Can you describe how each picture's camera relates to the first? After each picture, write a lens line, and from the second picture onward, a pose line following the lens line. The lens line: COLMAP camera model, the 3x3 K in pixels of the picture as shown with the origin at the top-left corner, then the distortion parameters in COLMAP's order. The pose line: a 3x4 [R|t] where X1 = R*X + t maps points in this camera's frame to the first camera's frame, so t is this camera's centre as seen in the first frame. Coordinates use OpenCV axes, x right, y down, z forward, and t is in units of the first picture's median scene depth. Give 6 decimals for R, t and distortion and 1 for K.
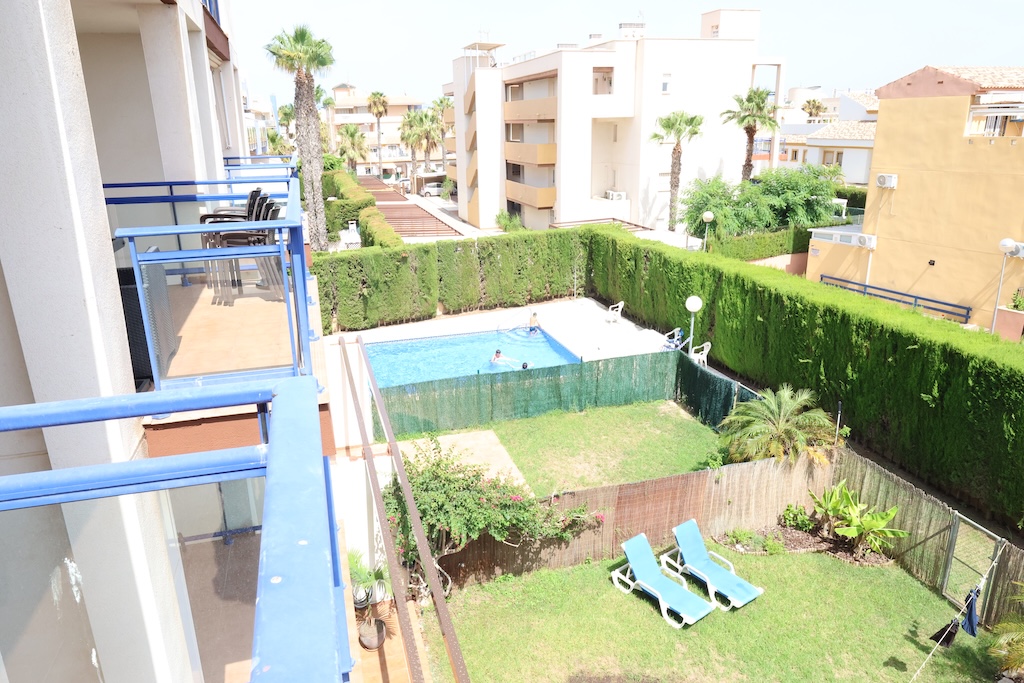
lens RADIAL K [[708.6, 0, 509.3], [0, 708.6, 343.9], [0, 0, 1]] dist [0.005973, 0.001549]
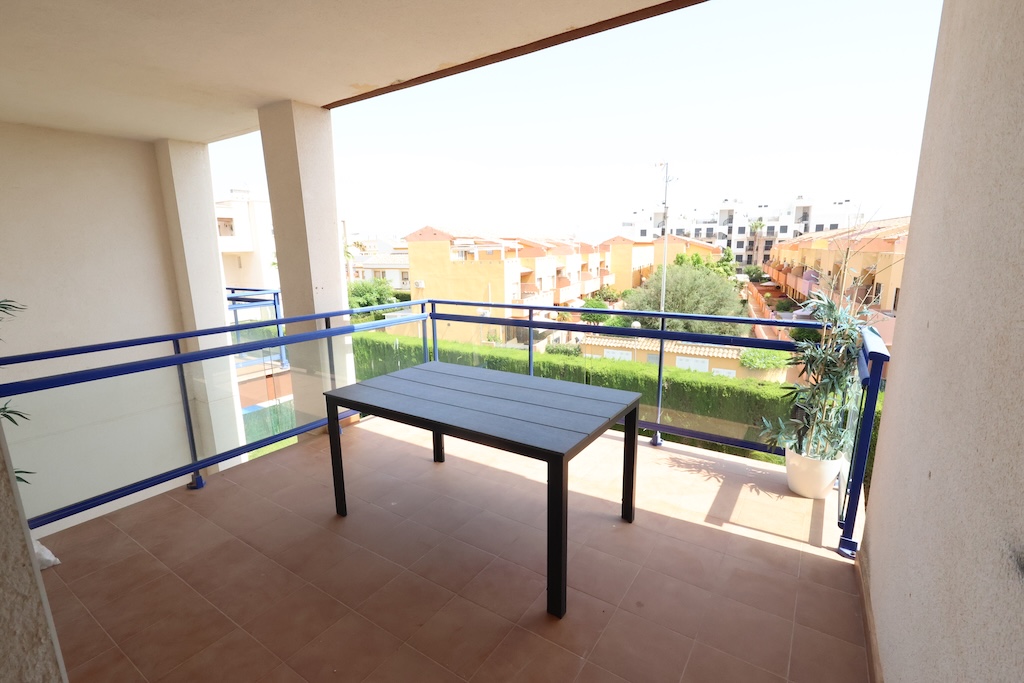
lens RADIAL K [[474.3, 0, 511.5], [0, 474.3, 343.1], [0, 0, 1]] dist [-0.002443, 0.001699]
pose [[0.763365, -0.124399, 0.633875, -0.097421], [0.198803, 0.978897, -0.047306, 0.030066], [-0.614614, 0.162128, 0.771987, -0.089082]]
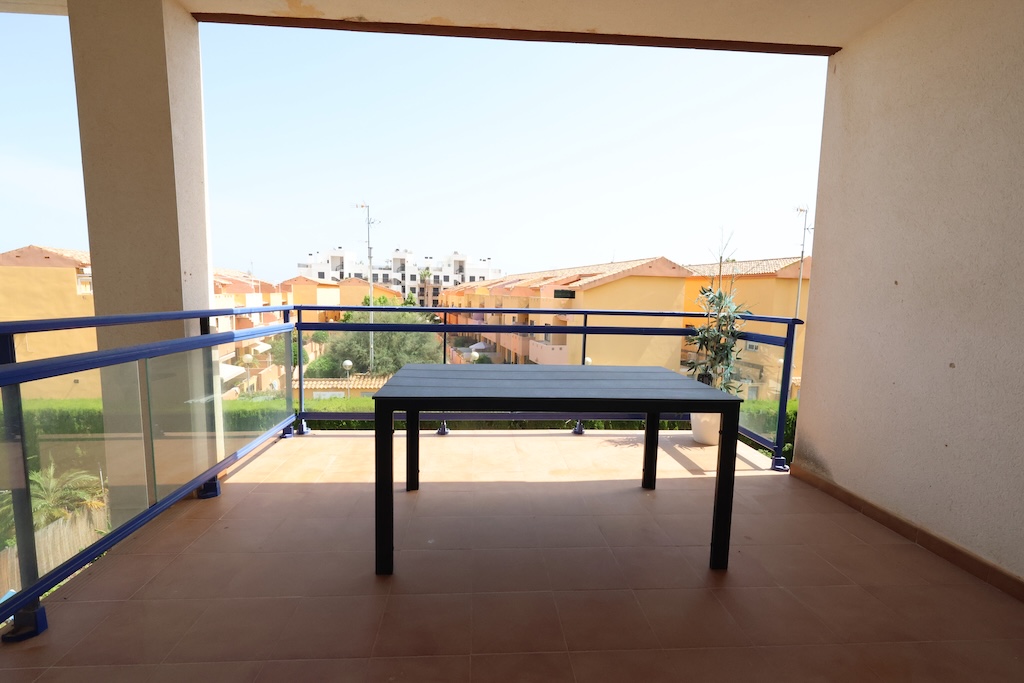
lens RADIAL K [[474.3, 0, 504.6], [0, 474.3, 346.4], [0, 0, 1]] dist [-0.002443, 0.001699]
pose [[0.218818, -0.089389, 0.971663, -0.125814], [0.272226, 0.961849, 0.027181, 0.024643], [-0.937023, 0.258564, 0.234804, -0.029116]]
